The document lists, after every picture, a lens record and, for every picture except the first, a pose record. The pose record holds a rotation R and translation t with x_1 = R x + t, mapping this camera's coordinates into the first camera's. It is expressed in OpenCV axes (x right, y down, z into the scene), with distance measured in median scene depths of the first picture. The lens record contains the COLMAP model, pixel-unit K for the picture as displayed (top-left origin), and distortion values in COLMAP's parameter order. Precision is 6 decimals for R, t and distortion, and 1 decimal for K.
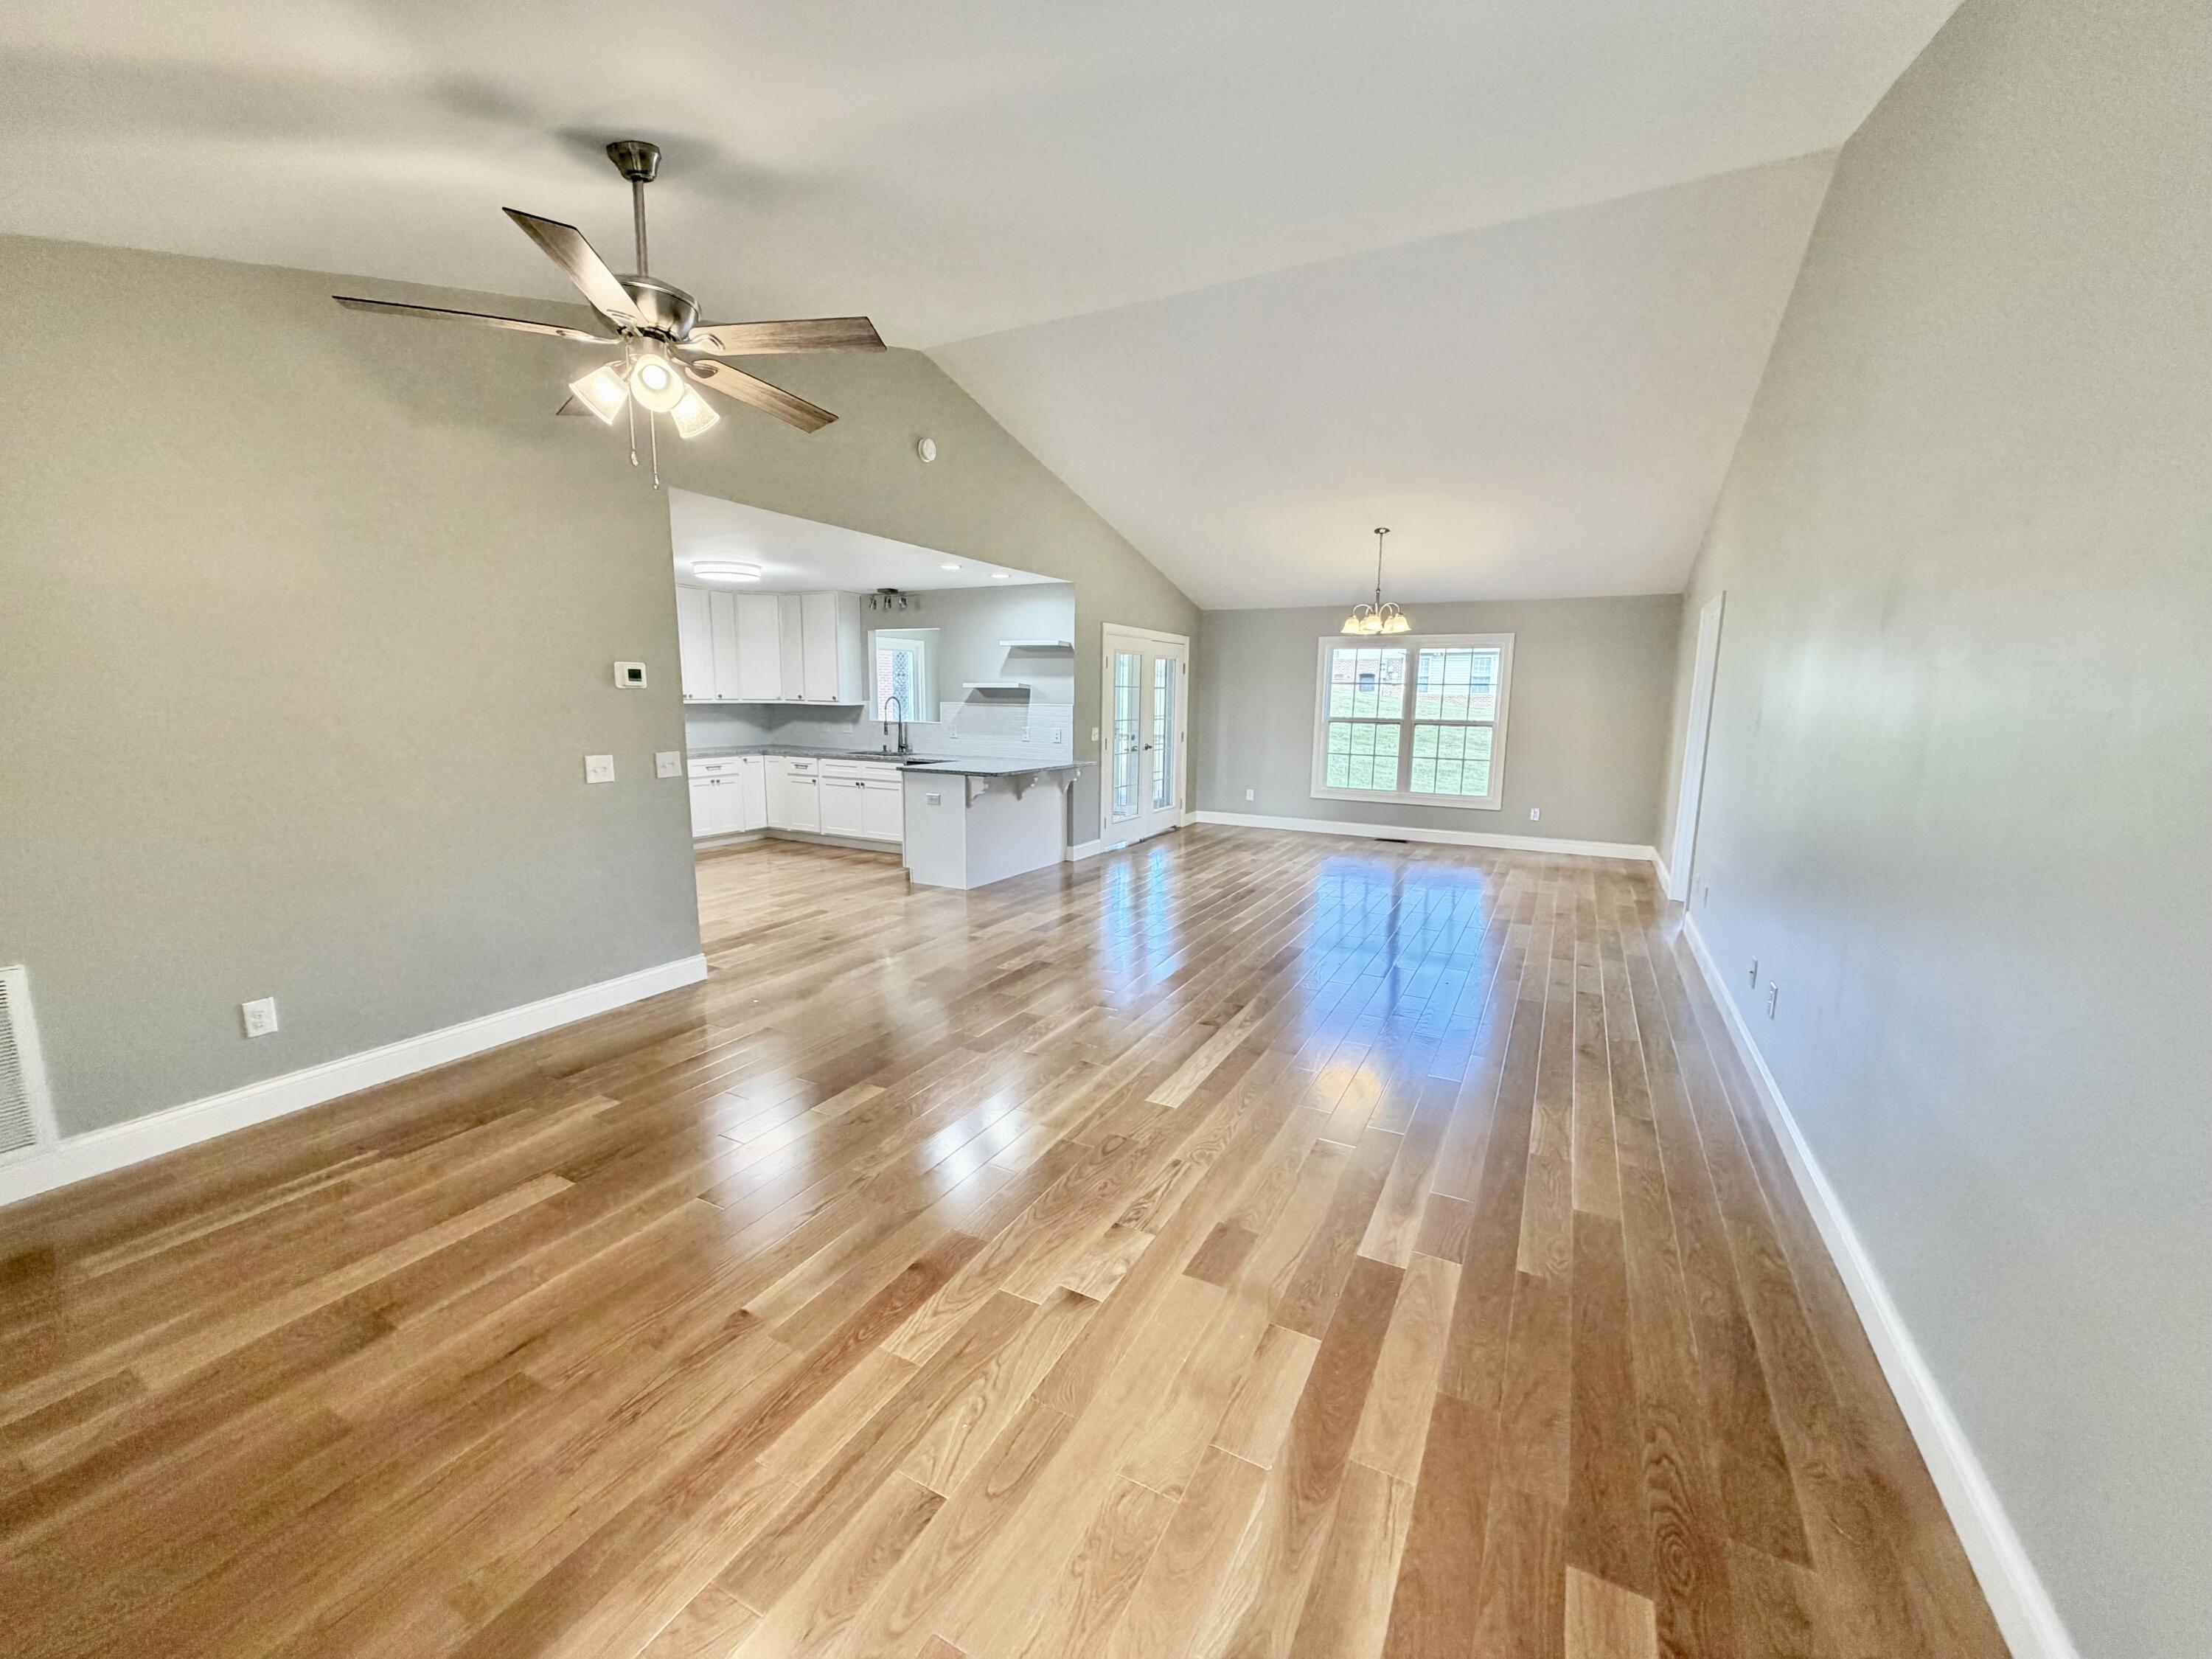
lens RADIAL K [[878.7, 0, 1106.2], [0, 878.7, 825.8], [0, 0, 1]] dist [-0.000494, -0.000285]
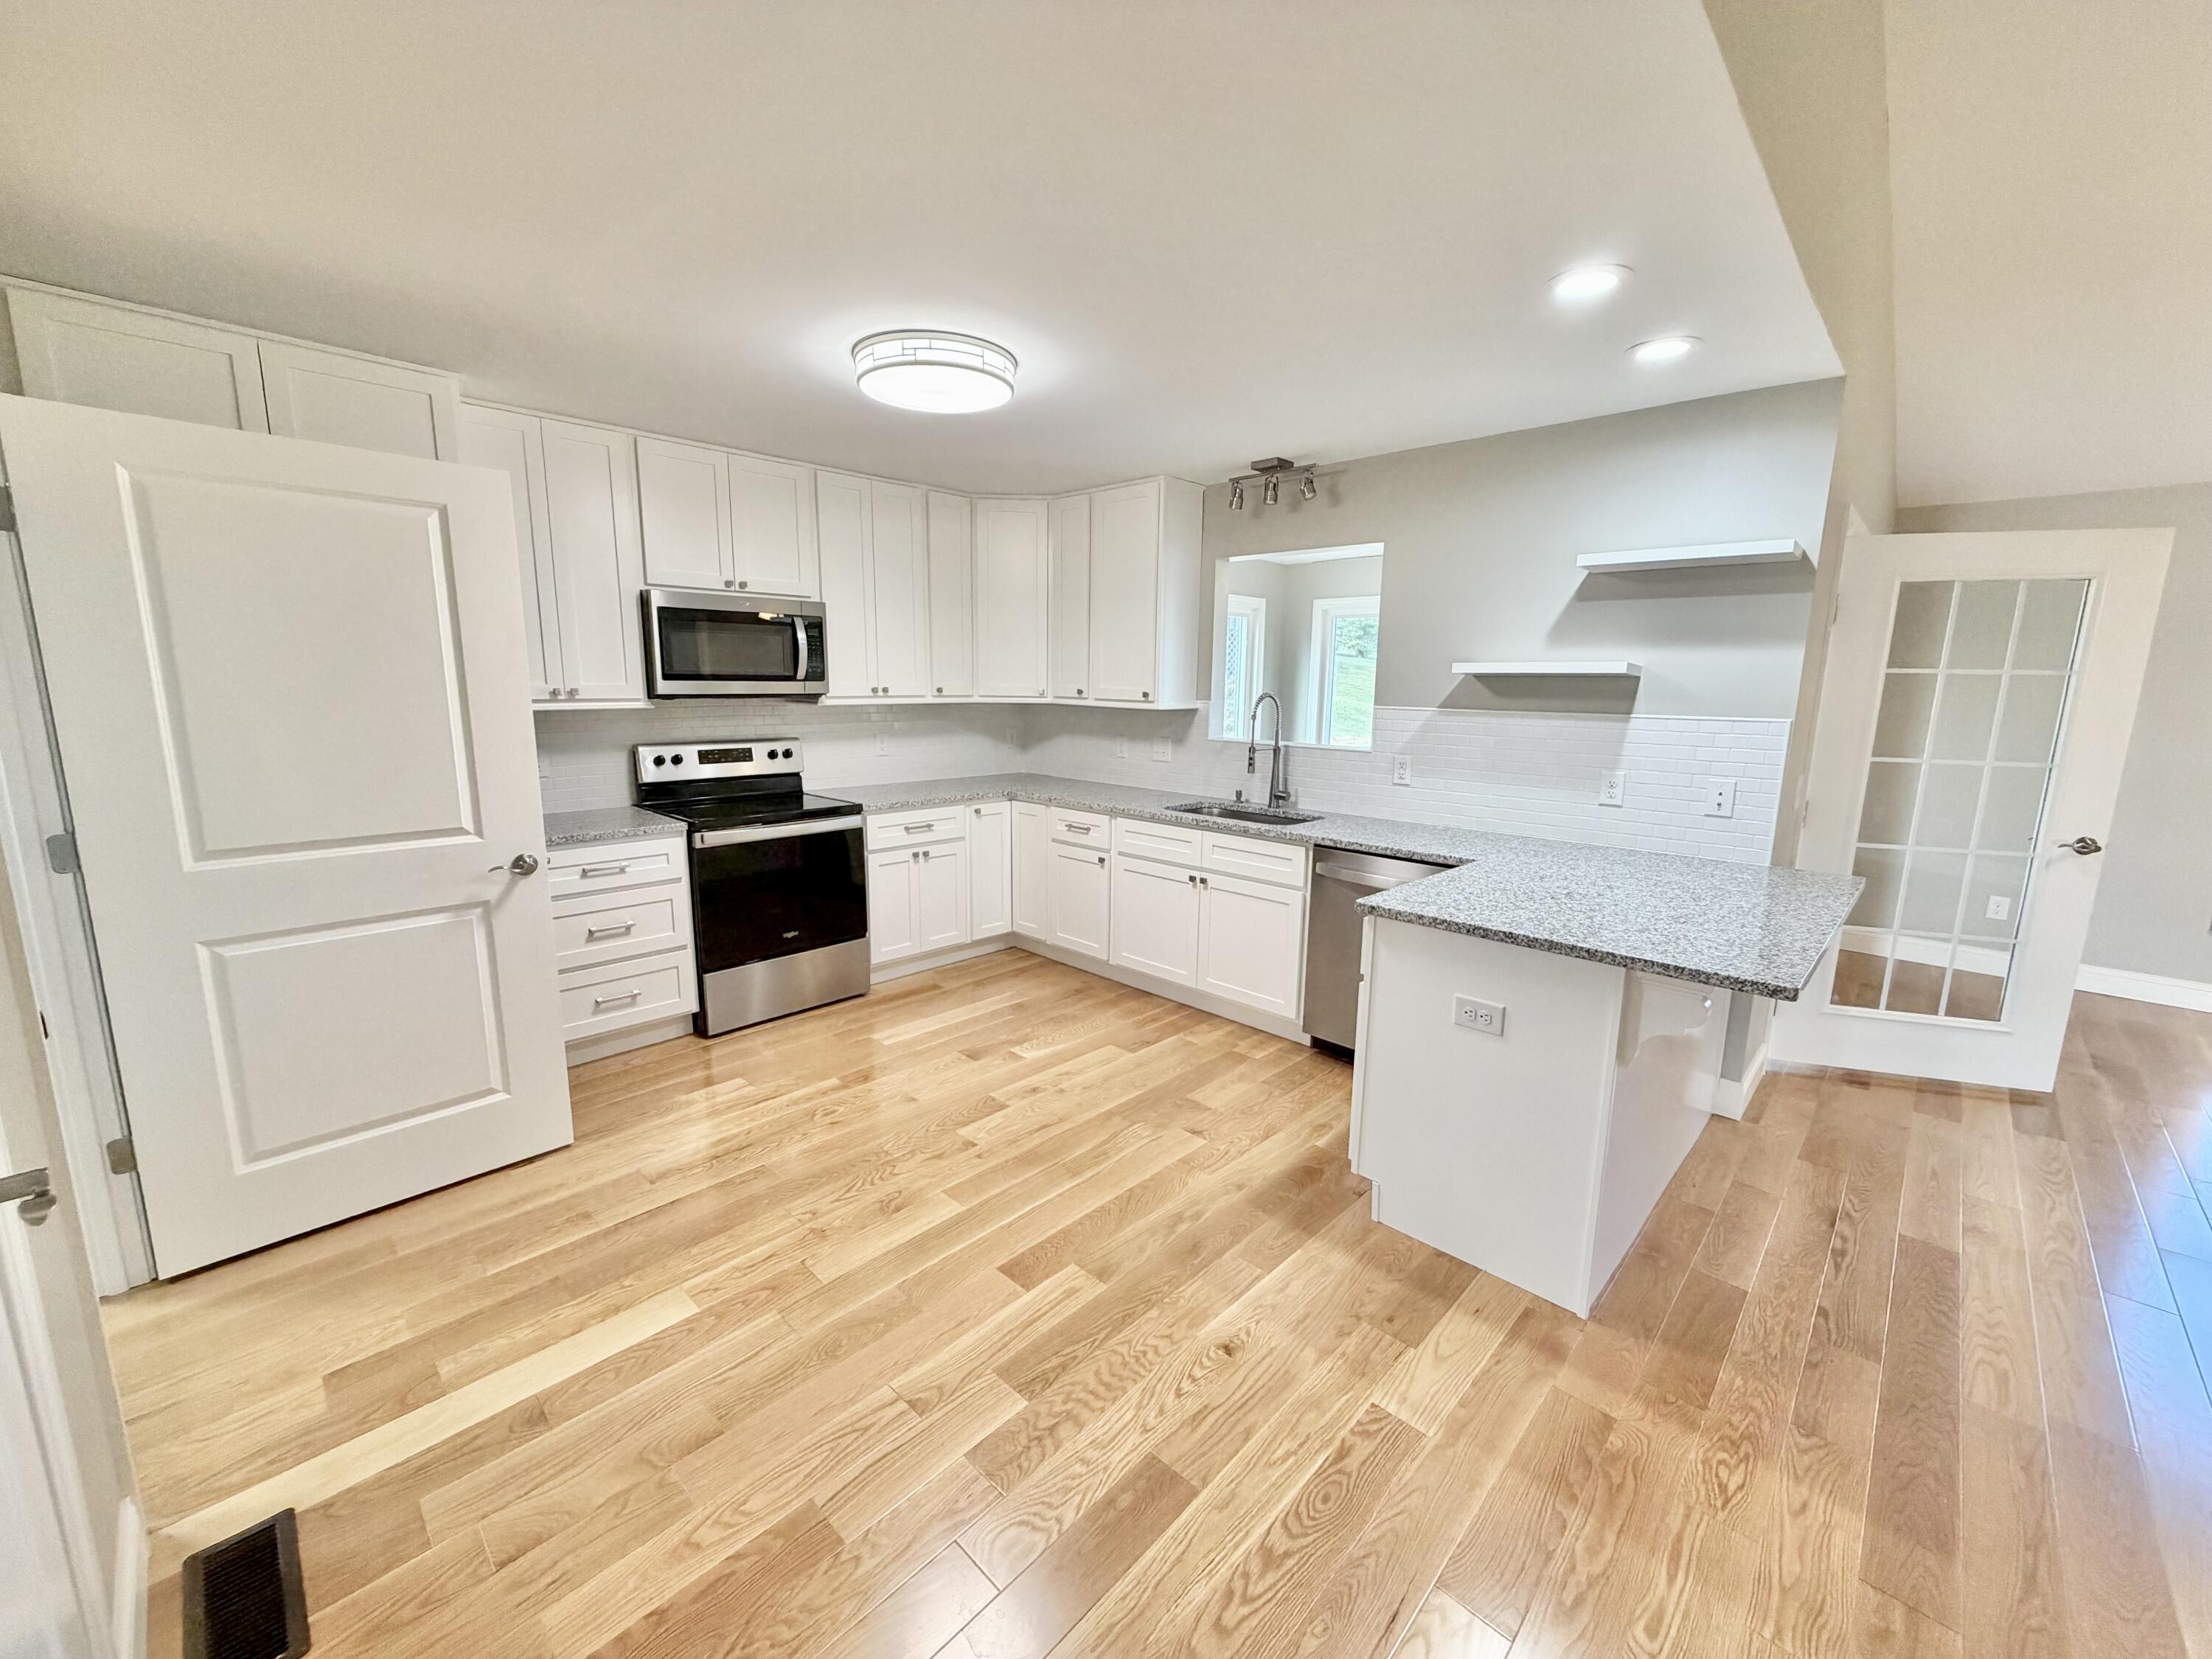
lens RADIAL K [[877.4, 0, 1104.0], [0, 877.4, 830.8], [0, 0, 1]] dist [0.002182, -0.000140]
pose [[0.961713, 0.048087, -0.269807, -0.197297], [-0.043124, 0.998774, 0.024298, -0.080333], [0.270645, -0.011732, 0.962608, 0.519371]]
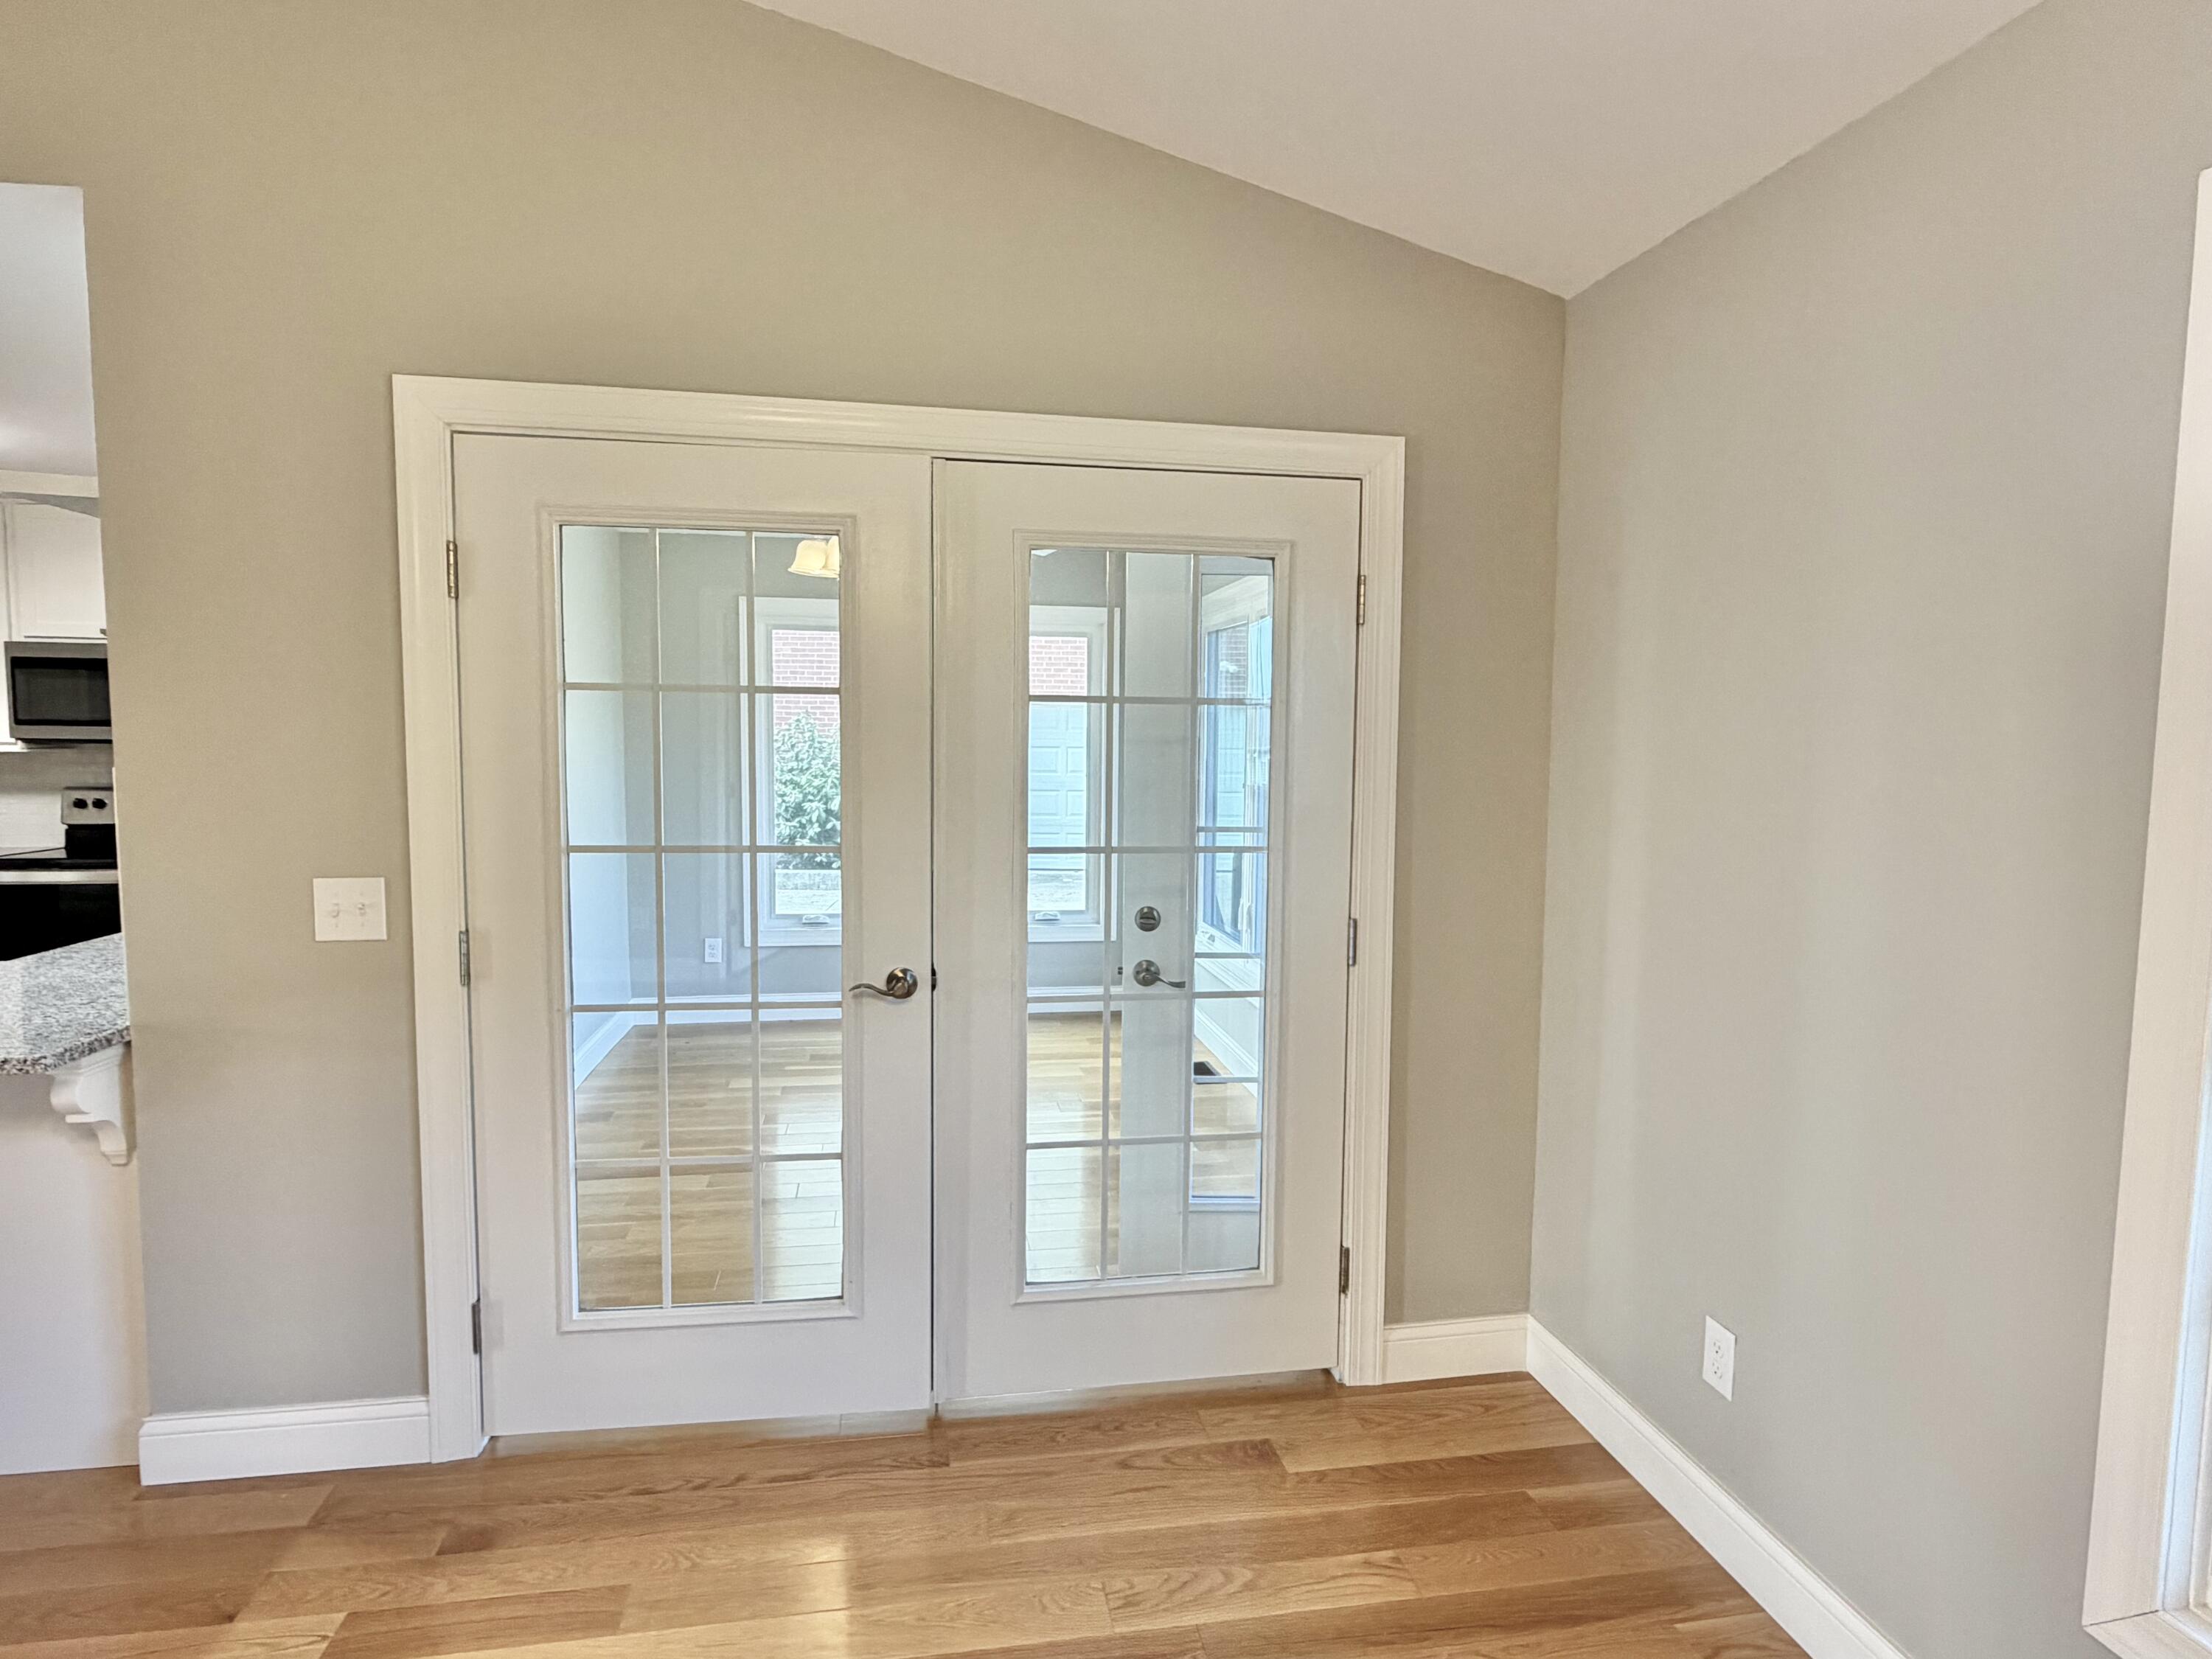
lens RADIAL K [[1219.2, 0, 1106.0], [0, 1219.2, 829.5], [0, 0, 1]] dist [0.000760, 0.000291]
pose [[0.612949, 0.055332, -0.788183, 0.316713], [-0.119915, 0.992504, -0.023579, -0.133500], [0.780970, 0.108968, 0.614989, 0.933066]]
